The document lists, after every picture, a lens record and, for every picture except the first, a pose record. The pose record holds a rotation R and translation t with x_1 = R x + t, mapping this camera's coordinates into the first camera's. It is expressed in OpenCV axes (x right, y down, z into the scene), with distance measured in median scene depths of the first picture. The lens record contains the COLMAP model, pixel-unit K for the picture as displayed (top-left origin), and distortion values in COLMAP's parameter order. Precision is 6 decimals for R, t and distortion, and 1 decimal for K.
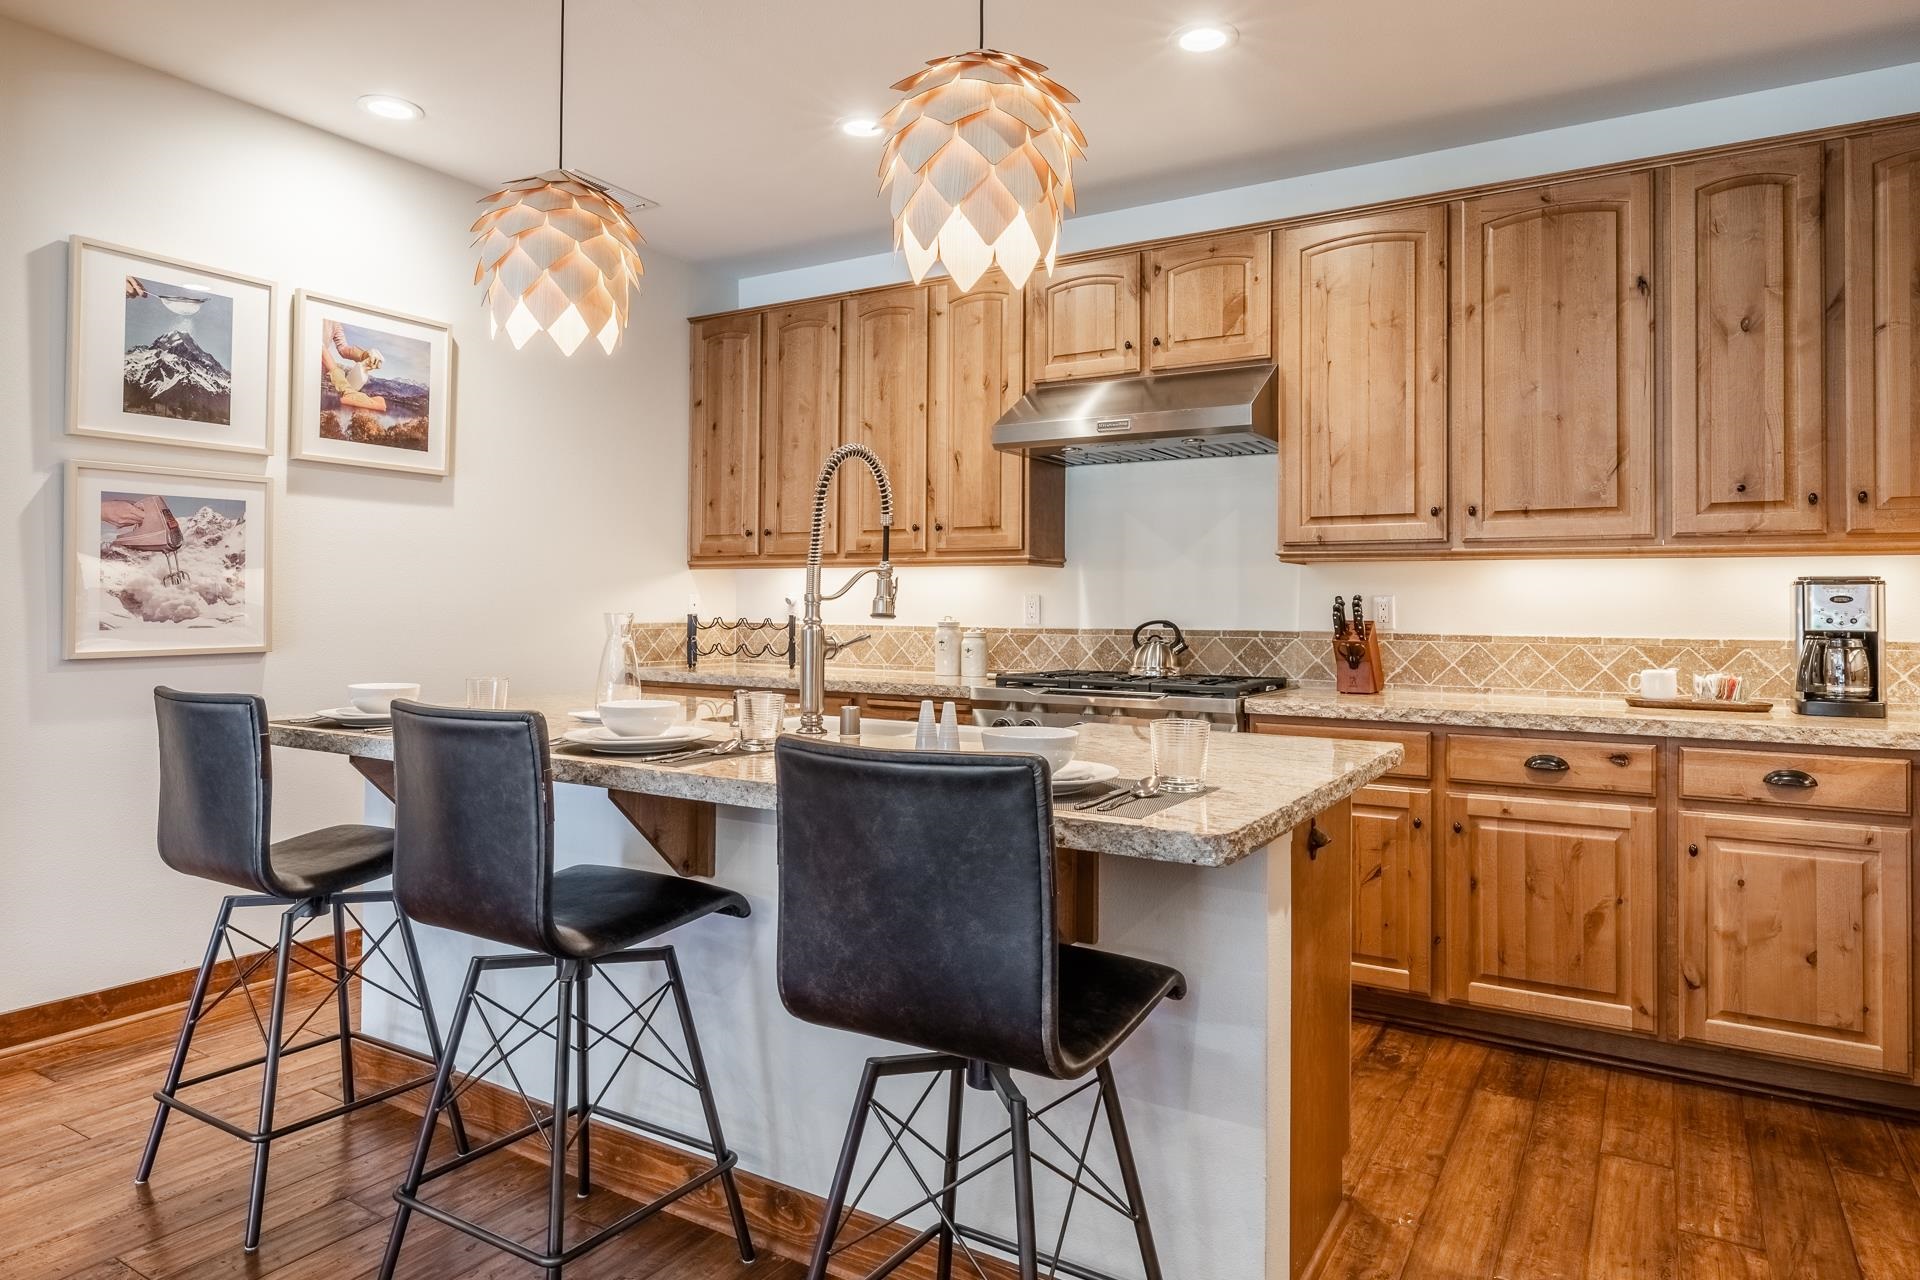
lens RADIAL K [[1154.3, 0, 960.6], [0, 1154.3, 589.5], [0, 0, 1]] dist [-0.000453, -0.000540]
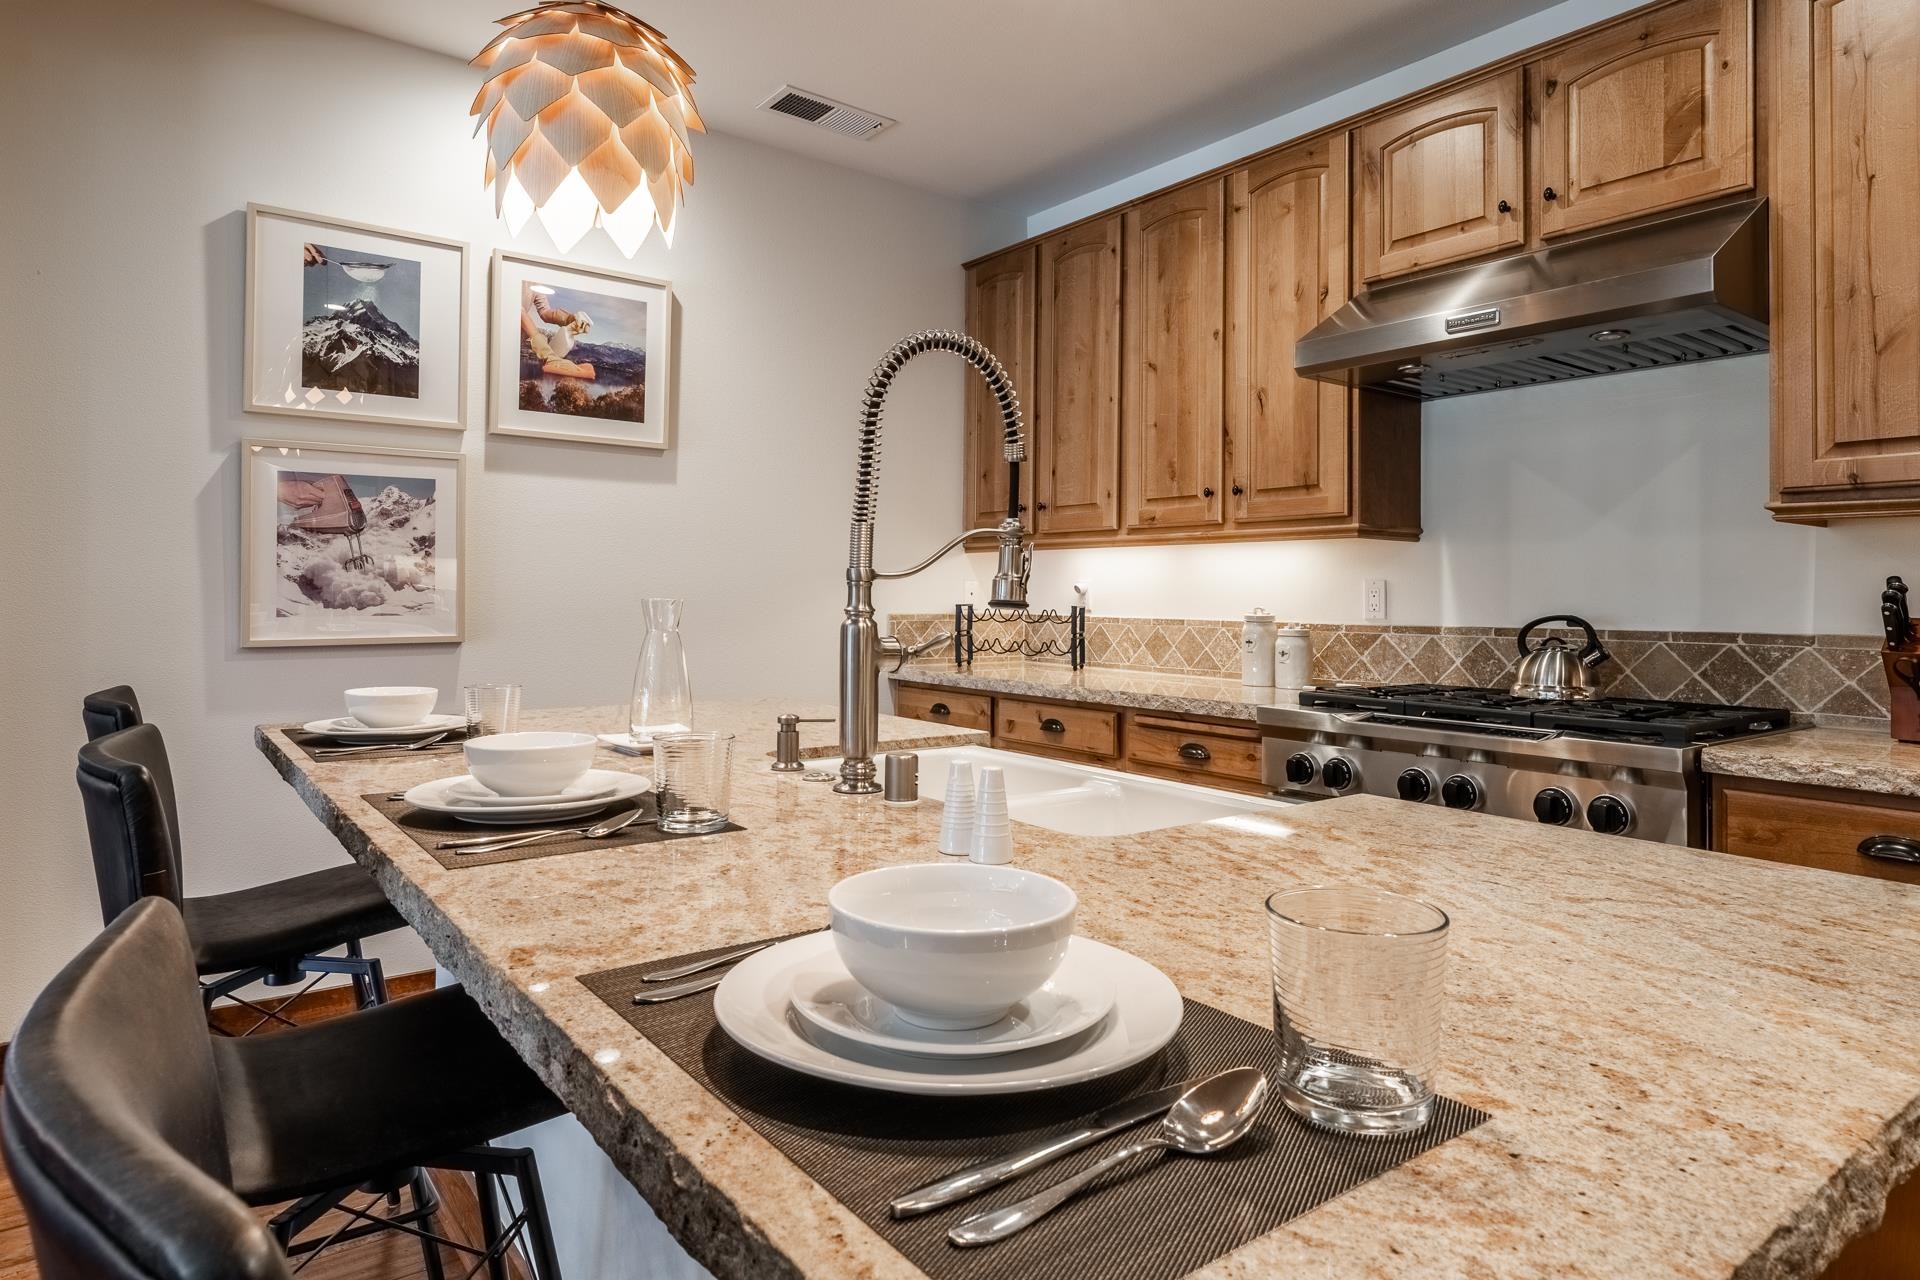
lens RADIAL K [[1113.8, 0, 955.7], [0, 1113.8, 578.7], [0, 0, 1]] dist [-0.002212, -0.000740]
pose [[0.929059, -0.004612, -0.369903, 0.095710], [0.003135, 0.999985, -0.004595, 0.008164], [0.369918, 0.003110, 0.929059, 0.305811]]
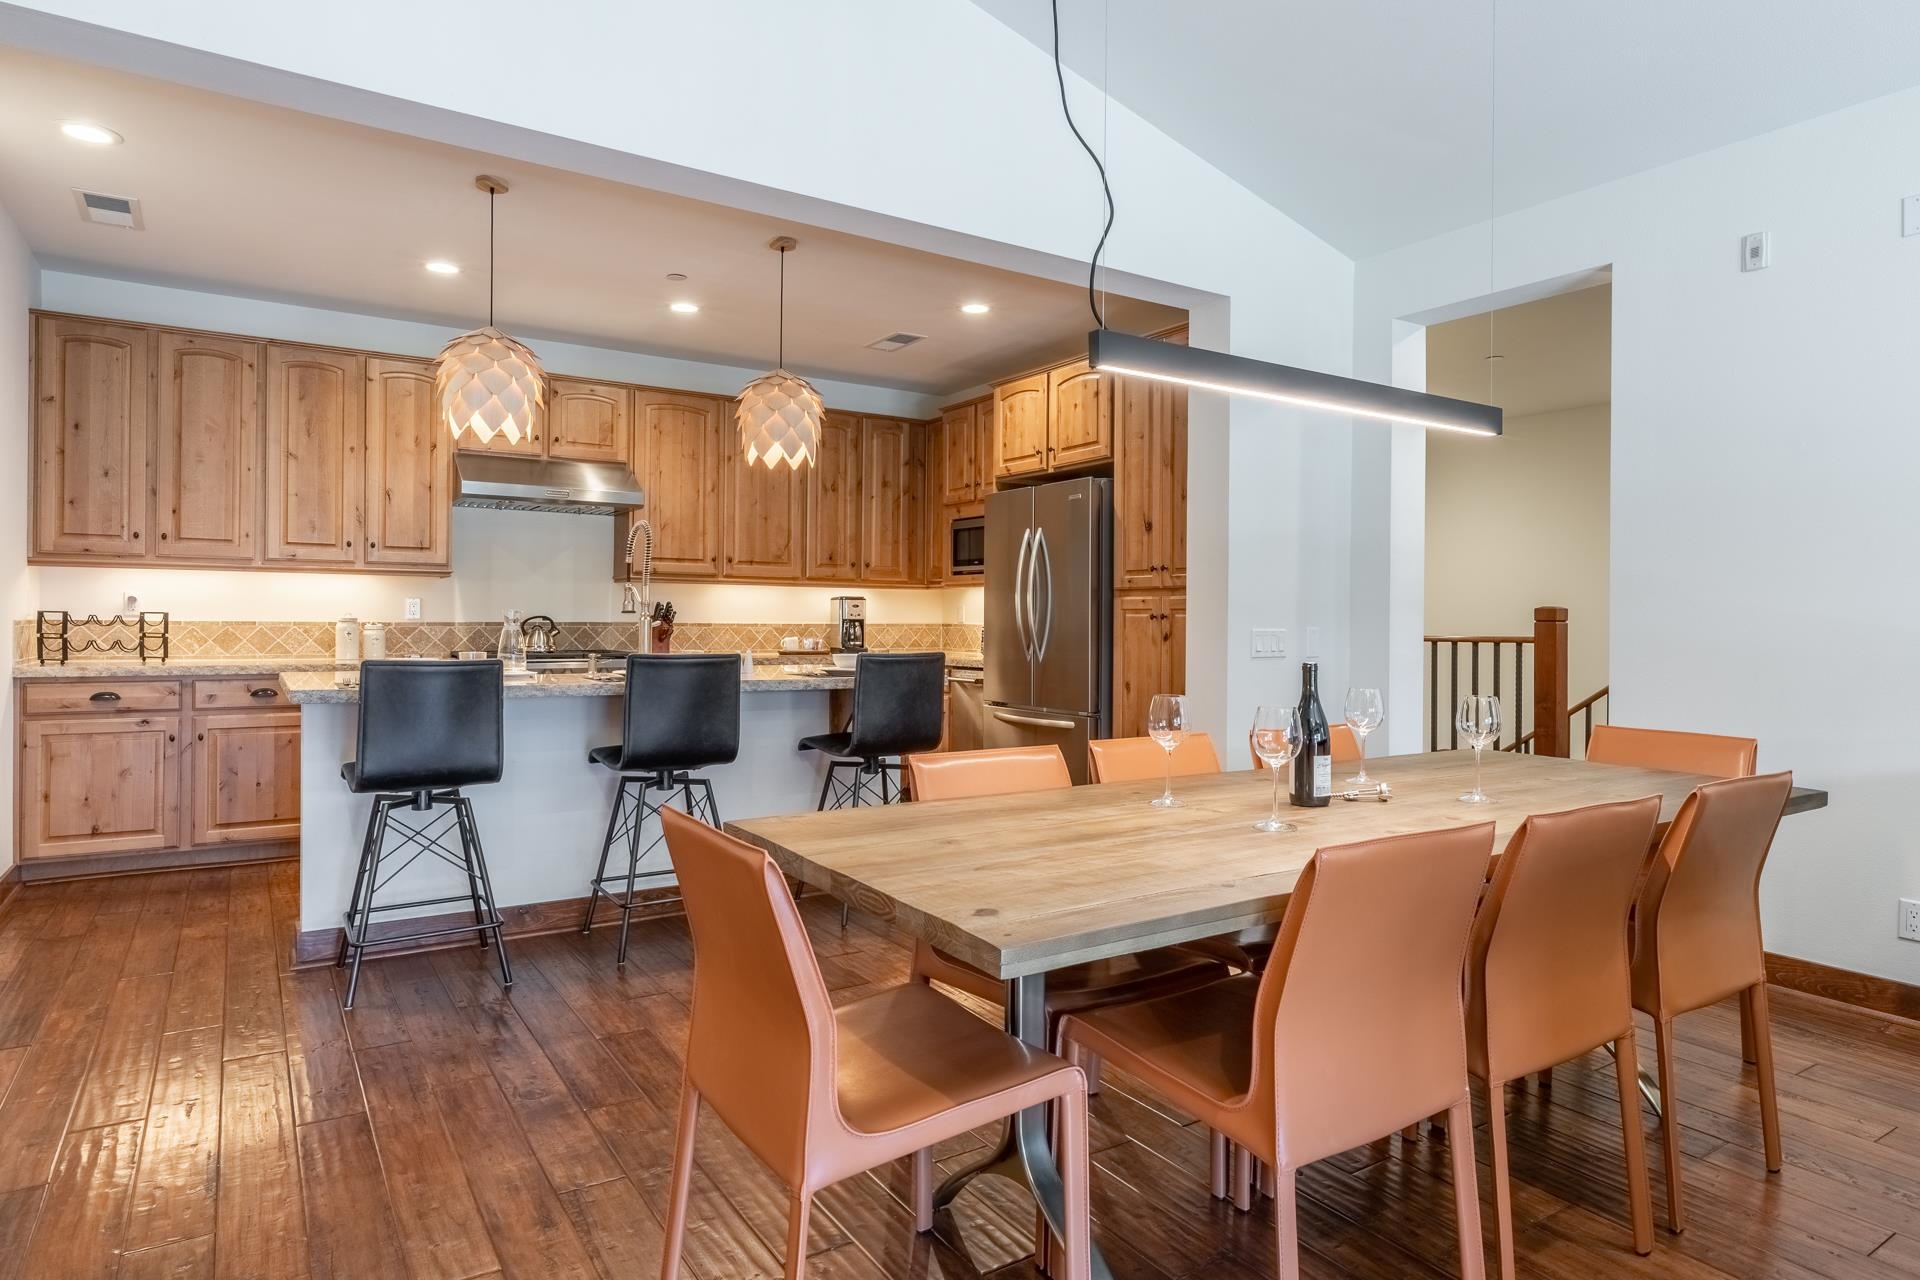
lens RADIAL K [[1090.9, 0, 958.6], [0, 1090.9, 618.3], [0, 0, 1]] dist [-0.002053, -0.000593]
pose [[0.432271, -0.003590, 0.901737, -1.017875], [-0.019659, 0.999717, 0.013404, -0.000724], [-0.901530, -0.023522, 0.432078, -0.158979]]
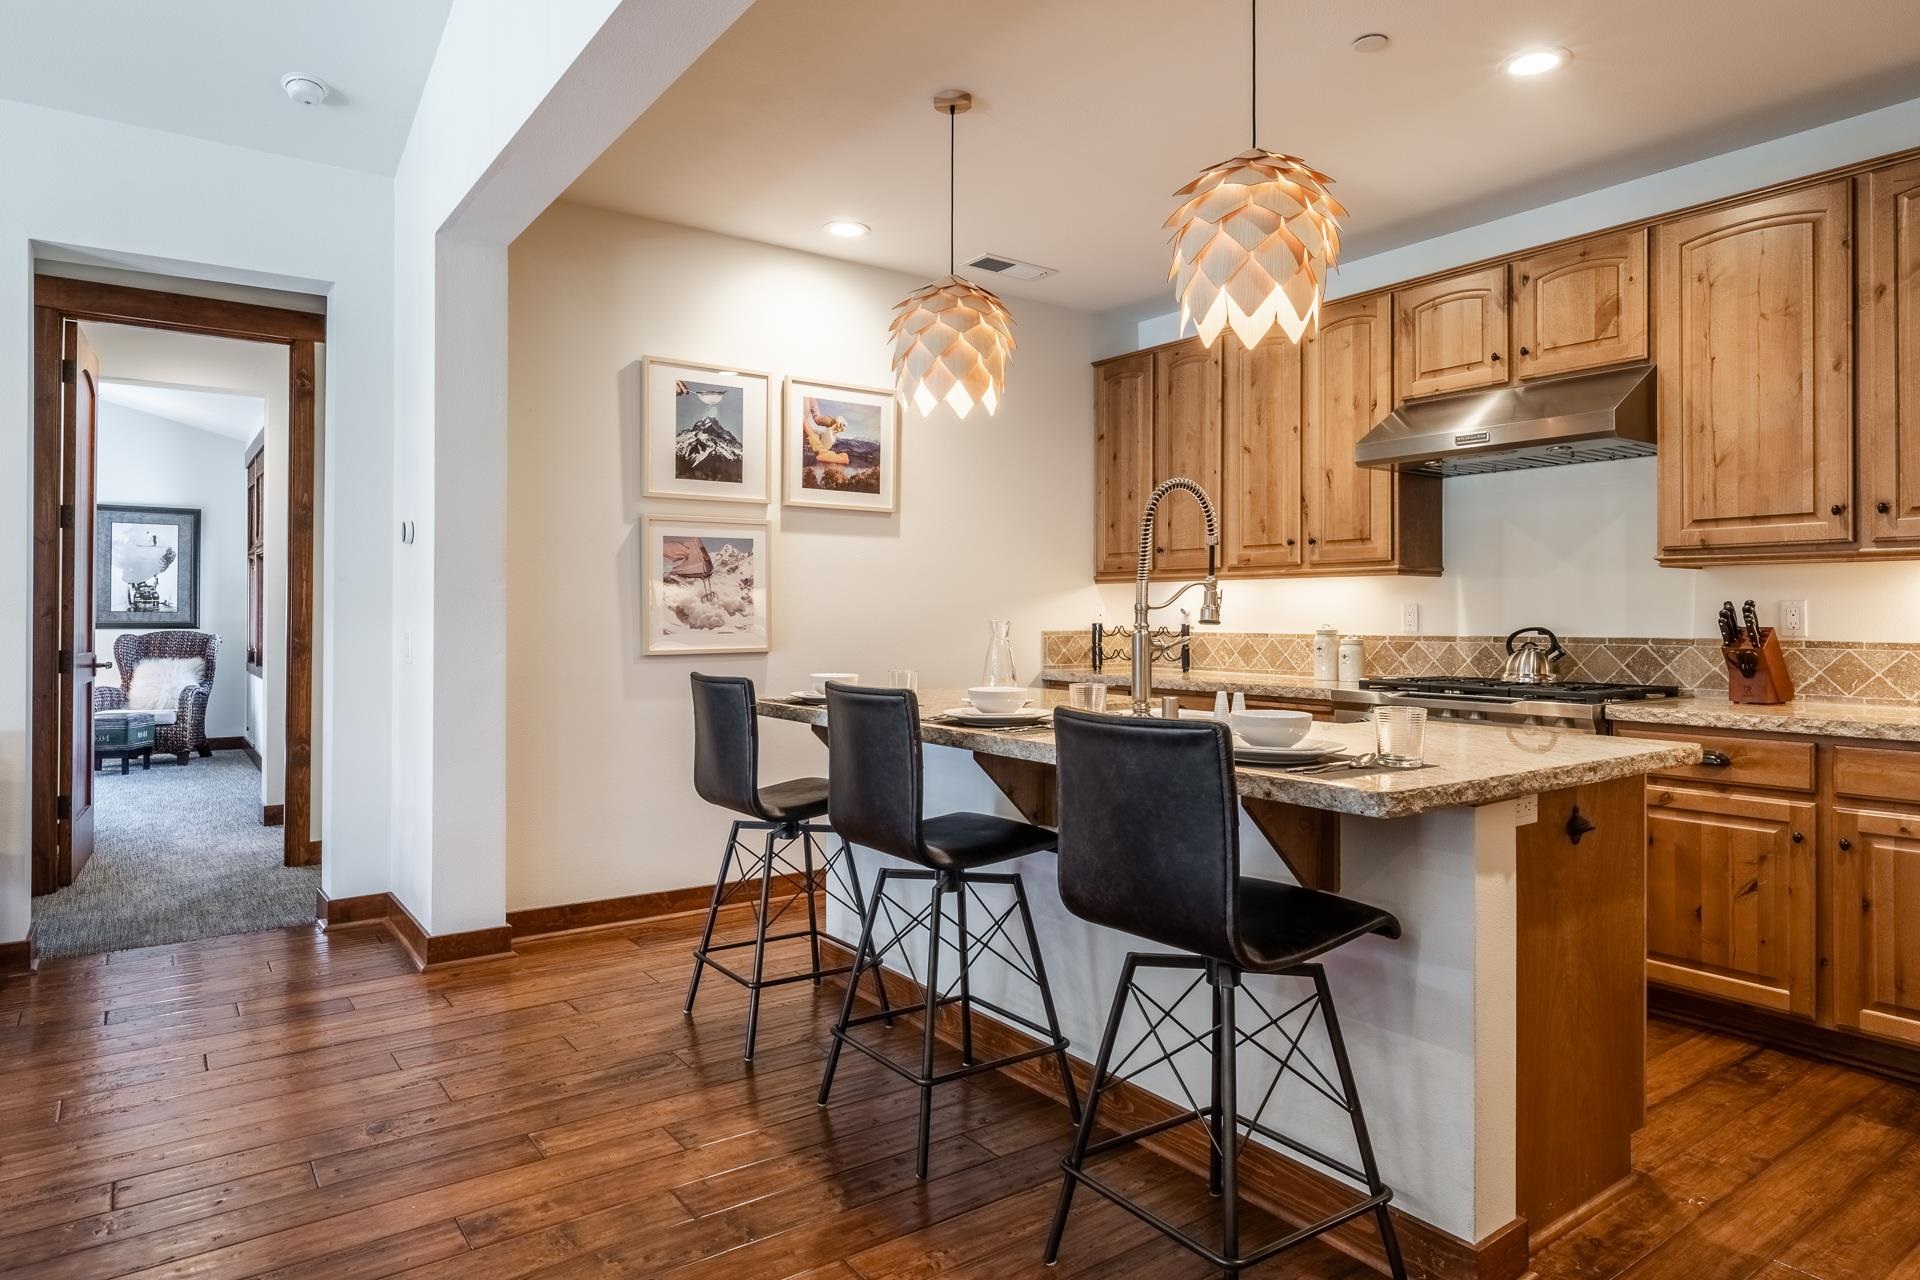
lens RADIAL K [[1139.8, 0, 962.3], [0, 1139.8, 611.5], [0, 0, 1]] dist [-0.000673, -0.000728]
pose [[0.922568, -0.007074, -0.385770, 0.107379], [0.010420, 0.999924, 0.006585, 0.001272], [0.385694, -0.010095, 0.922572, -0.120019]]
